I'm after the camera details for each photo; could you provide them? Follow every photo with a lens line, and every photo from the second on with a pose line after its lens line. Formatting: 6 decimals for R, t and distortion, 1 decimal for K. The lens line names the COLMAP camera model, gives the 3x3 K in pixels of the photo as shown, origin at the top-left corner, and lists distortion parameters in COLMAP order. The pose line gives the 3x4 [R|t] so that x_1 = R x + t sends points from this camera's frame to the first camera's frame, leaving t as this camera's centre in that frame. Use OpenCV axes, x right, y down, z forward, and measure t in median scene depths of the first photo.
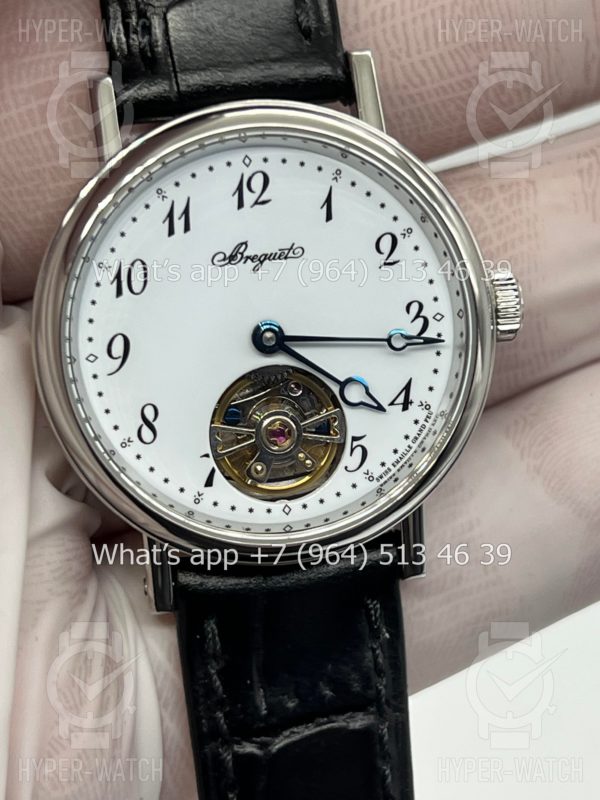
lens RADIAL K [[1910.4, 0, 300.0], [0, 1910.4, 400.0], [0, 0, 1]] dist [0.284189, 0.144713]
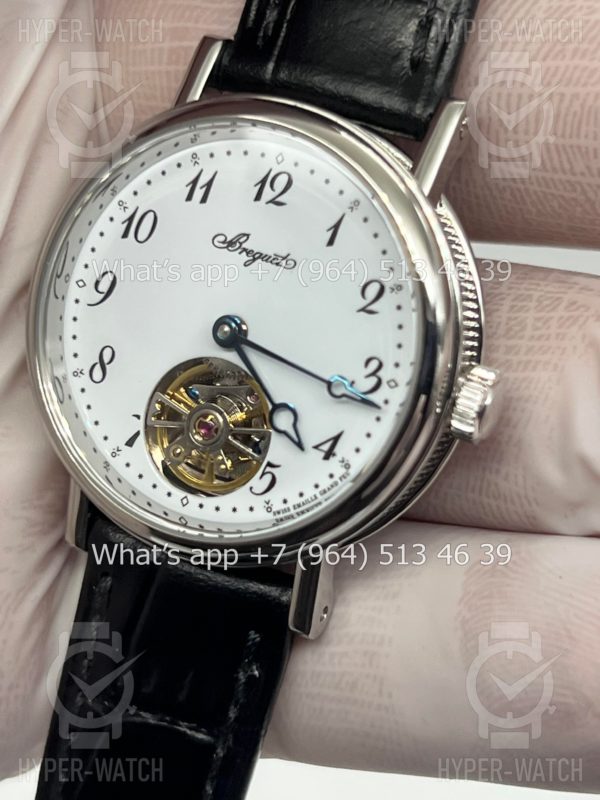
lens RADIAL K [[1910.4, 0, 300.0], [0, 1910.4, 400.0], [0, 0, 1]] dist [0.284189, 0.144713]
pose [[0.795324, 0.395394, -0.459481, 0.475006], [-0.403469, 0.910985, 0.085552, -0.098904], [0.452408, 0.117344, 0.884058, 0.149163]]
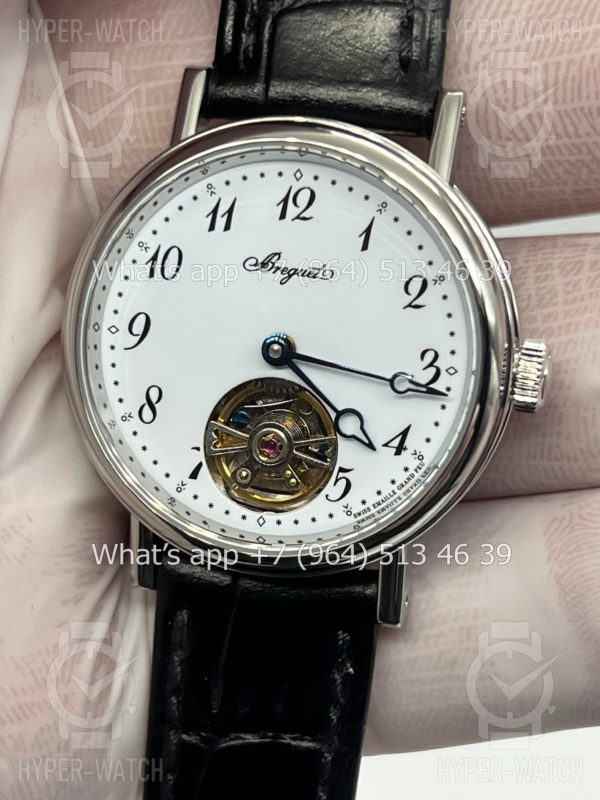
lens RADIAL K [[1910.4, 0, 300.0], [0, 1910.4, 400.0], [0, 0, 1]] dist [0.284189, 0.144713]
pose [[0.921285, 0.240058, -0.305952, 0.305890], [-0.239862, 0.970030, 0.038837, -0.048655], [0.306106, 0.037606, 0.951254, 0.046510]]
